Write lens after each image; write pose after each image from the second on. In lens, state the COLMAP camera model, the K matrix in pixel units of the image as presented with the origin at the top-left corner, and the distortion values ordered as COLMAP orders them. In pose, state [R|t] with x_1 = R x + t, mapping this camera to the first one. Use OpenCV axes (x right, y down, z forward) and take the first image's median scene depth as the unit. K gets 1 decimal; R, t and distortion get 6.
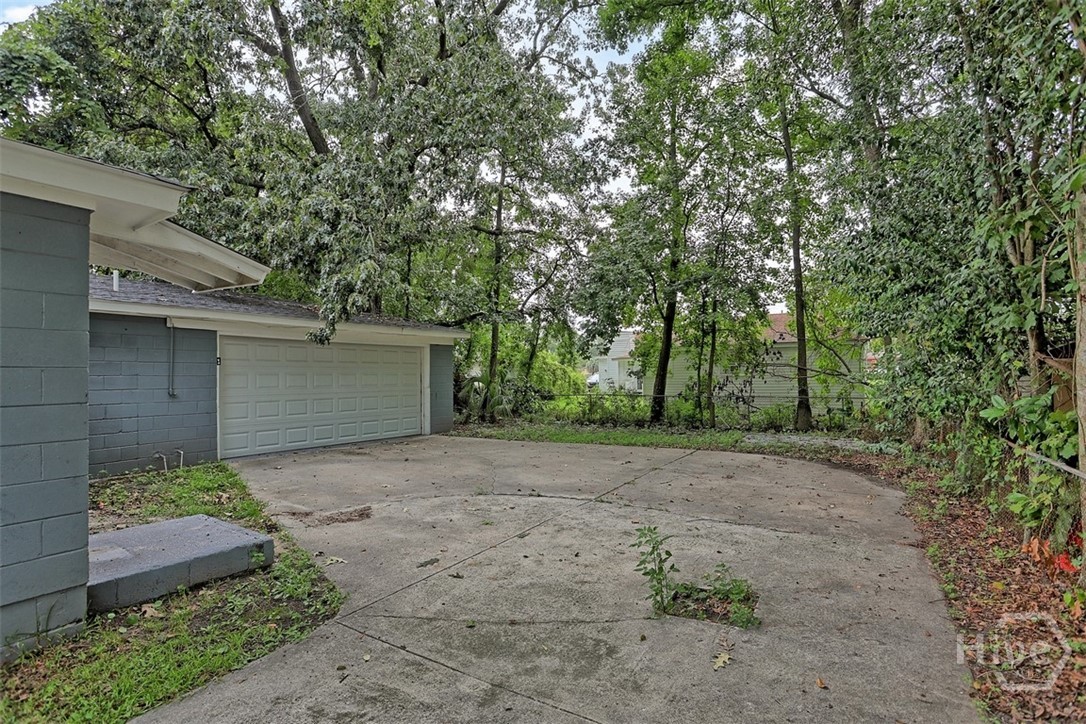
lens RADIAL K [[545.8, 0, 580.8], [0, 545.8, 383.2], [0, 0, 1]] dist [-0.046593, 0.000438]
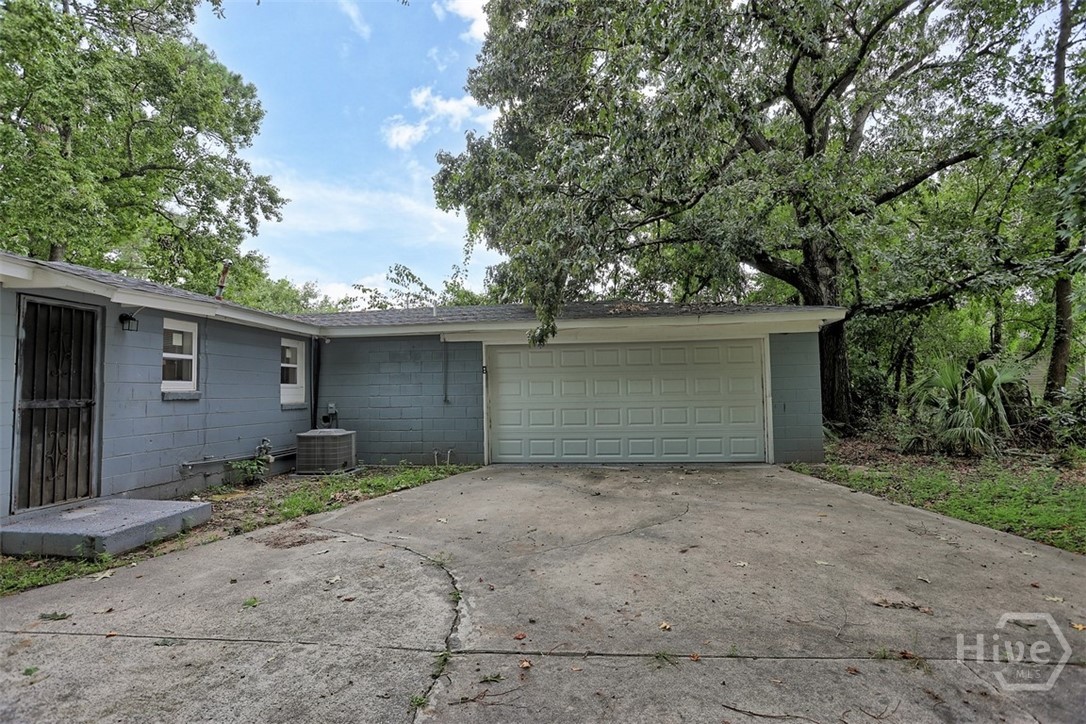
lens RADIAL K [[536.7, 0, 554.9], [0, 536.7, 391.7], [0, 0, 1]] dist [-0.077257, 0.034585]
pose [[0.371235, 0.003987, -0.928530, 0.519263], [0.001513, 0.999987, 0.004899, -0.003657], [0.928538, -0.003223, 0.371224, 1.041591]]
